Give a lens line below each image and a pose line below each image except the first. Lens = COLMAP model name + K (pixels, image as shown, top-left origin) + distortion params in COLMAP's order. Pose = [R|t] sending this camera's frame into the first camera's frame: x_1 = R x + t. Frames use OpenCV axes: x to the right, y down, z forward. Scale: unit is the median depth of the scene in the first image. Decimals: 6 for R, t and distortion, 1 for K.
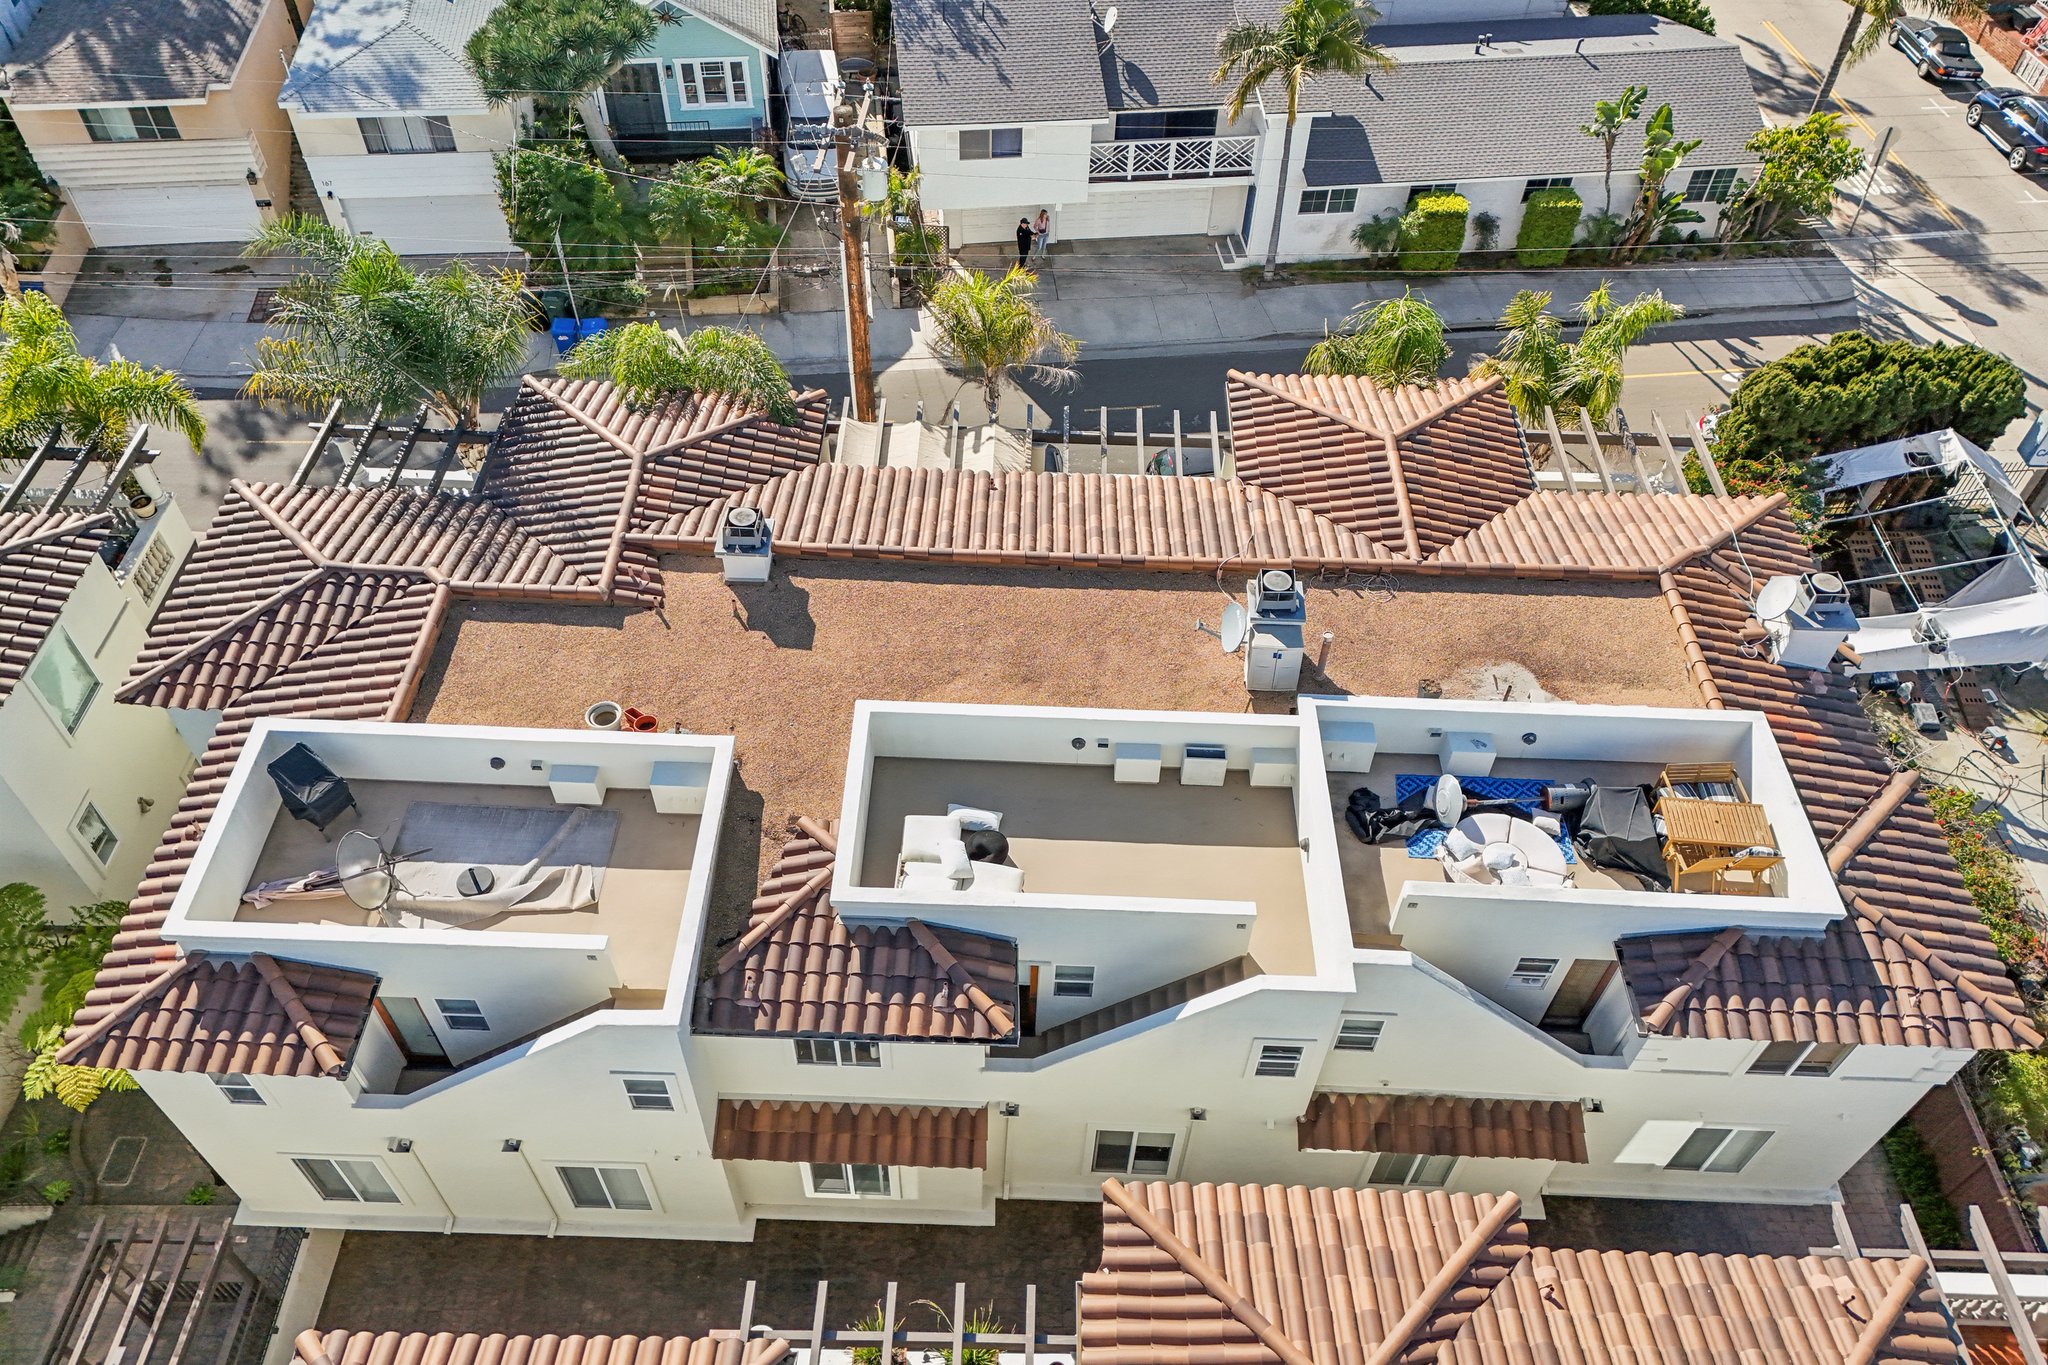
lens RADIAL K [[1488.8, 0, 1024.0], [0, 1488.8, 682.5], [0, 0, 1]] dist [0.077600, -0.079151]
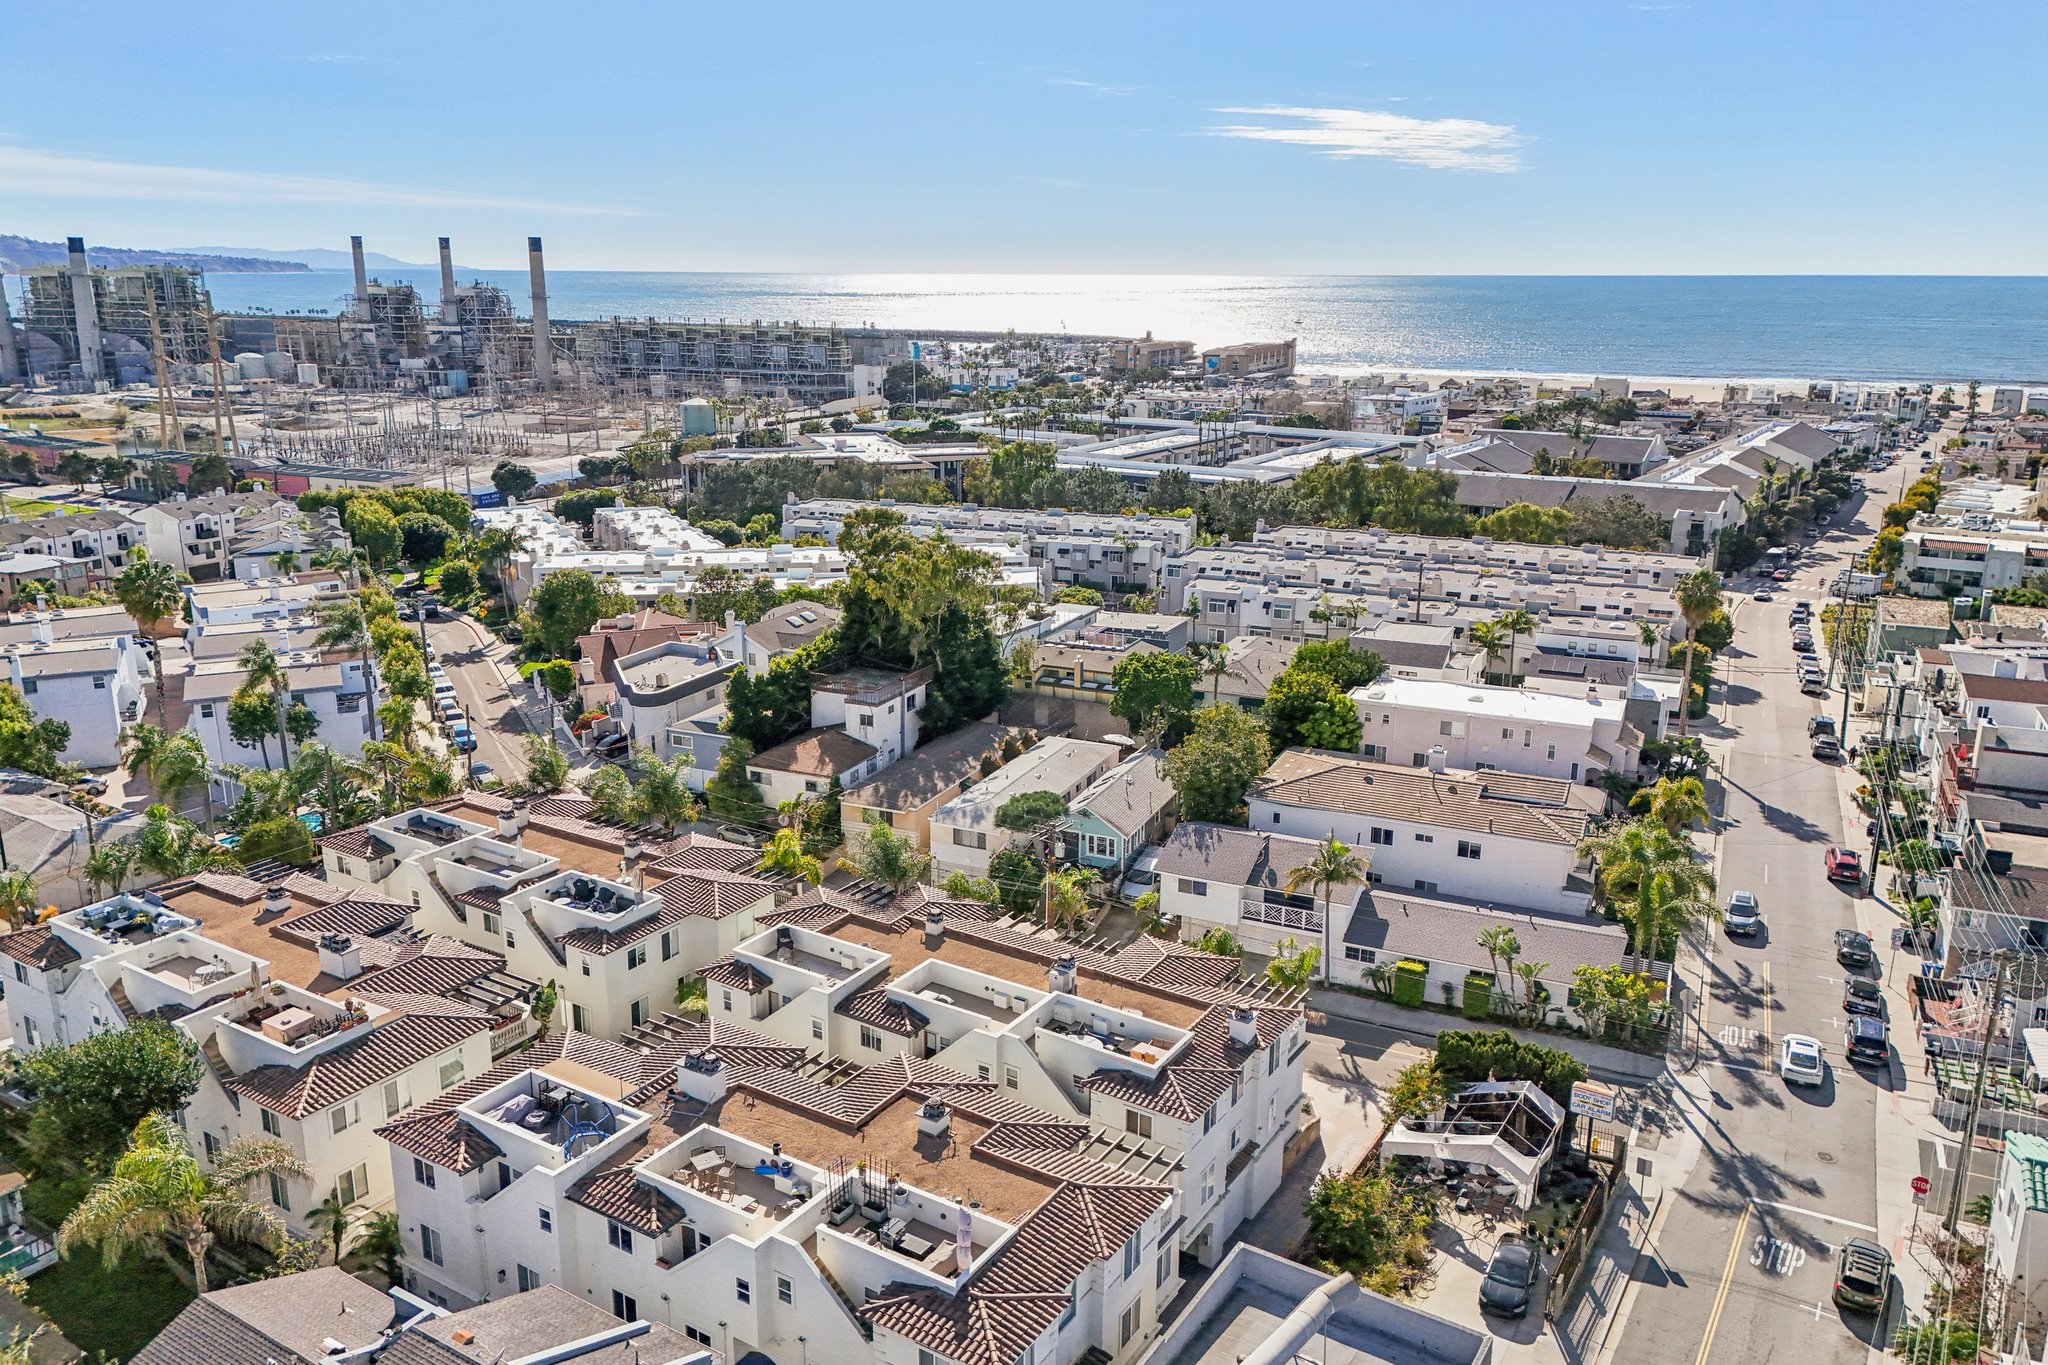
lens RADIAL K [[1499.6, 0, 1027.6], [0, 1499.6, 668.4], [0, 0, 1]] dist [0.102306, -0.147504]
pose [[0.852727, 0.111552, -0.510306, 1.380099], [-0.381445, 0.800412, -0.462429, 0.781705], [0.356870, 0.588980, 0.725084, -1.359611]]
